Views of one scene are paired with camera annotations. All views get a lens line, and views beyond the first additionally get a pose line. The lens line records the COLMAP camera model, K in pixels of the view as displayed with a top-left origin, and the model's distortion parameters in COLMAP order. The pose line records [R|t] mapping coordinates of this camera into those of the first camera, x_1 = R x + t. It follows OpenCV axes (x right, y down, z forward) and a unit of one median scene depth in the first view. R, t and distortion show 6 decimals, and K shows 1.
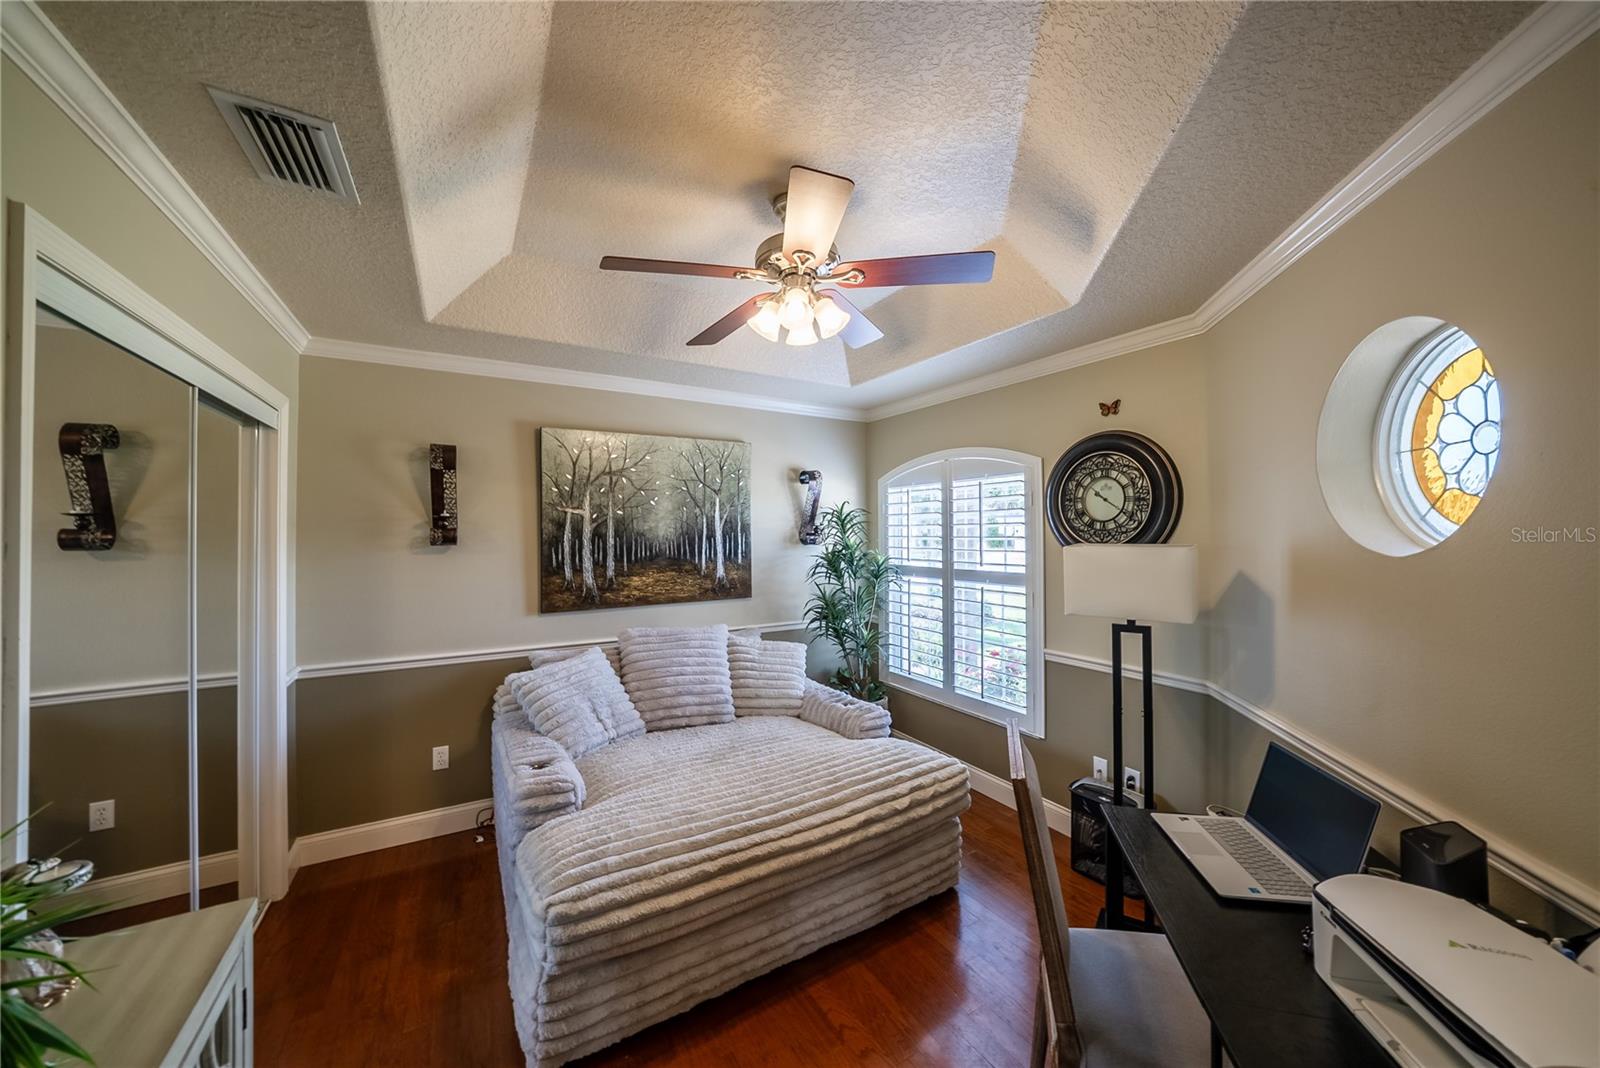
lens RADIAL K [[560.8, 0, 798.5], [0, 560.8, 527.5], [0, 0, 1]] dist [-0.023560, 0.002368]
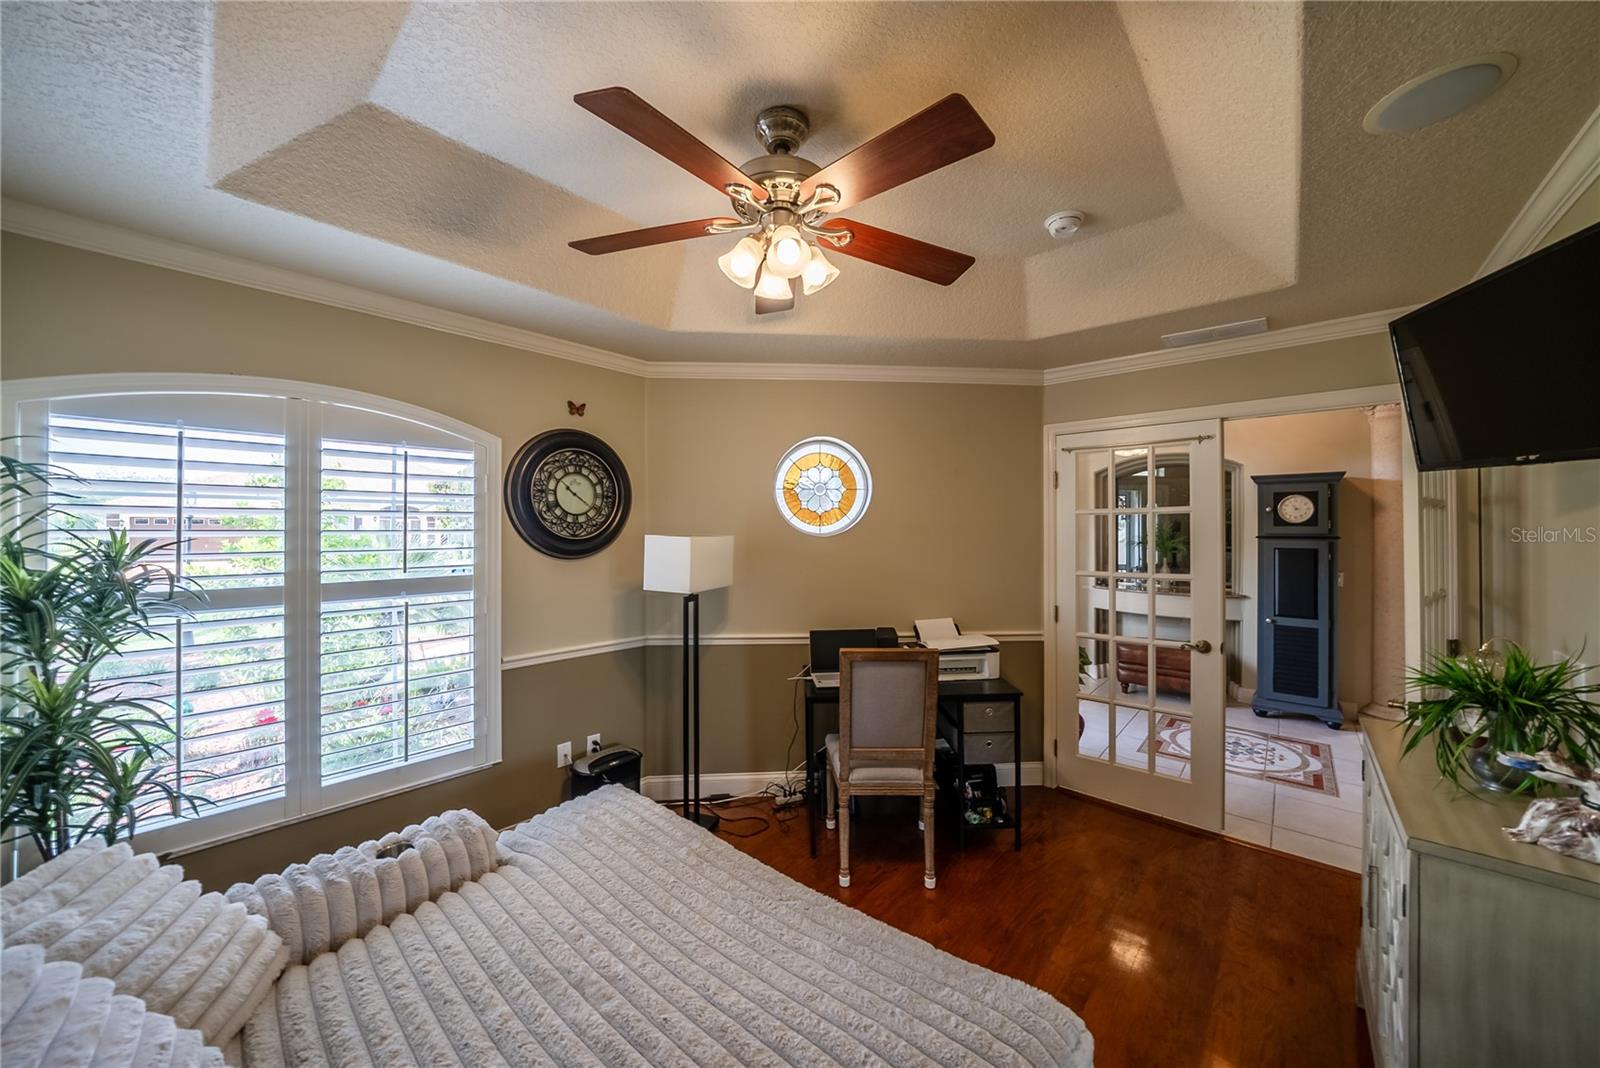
lens RADIAL K [[560.8, 0, 797.7], [0, 560.8, 529.4], [0, 0, 1]] dist [-0.023560, 0.002368]
pose [[-0.303011, -0.004590, 0.952976, -0.574191], [-0.013732, 0.999906, 0.000450, 0.010444], [-0.952888, -0.012950, -0.303046, 0.890842]]
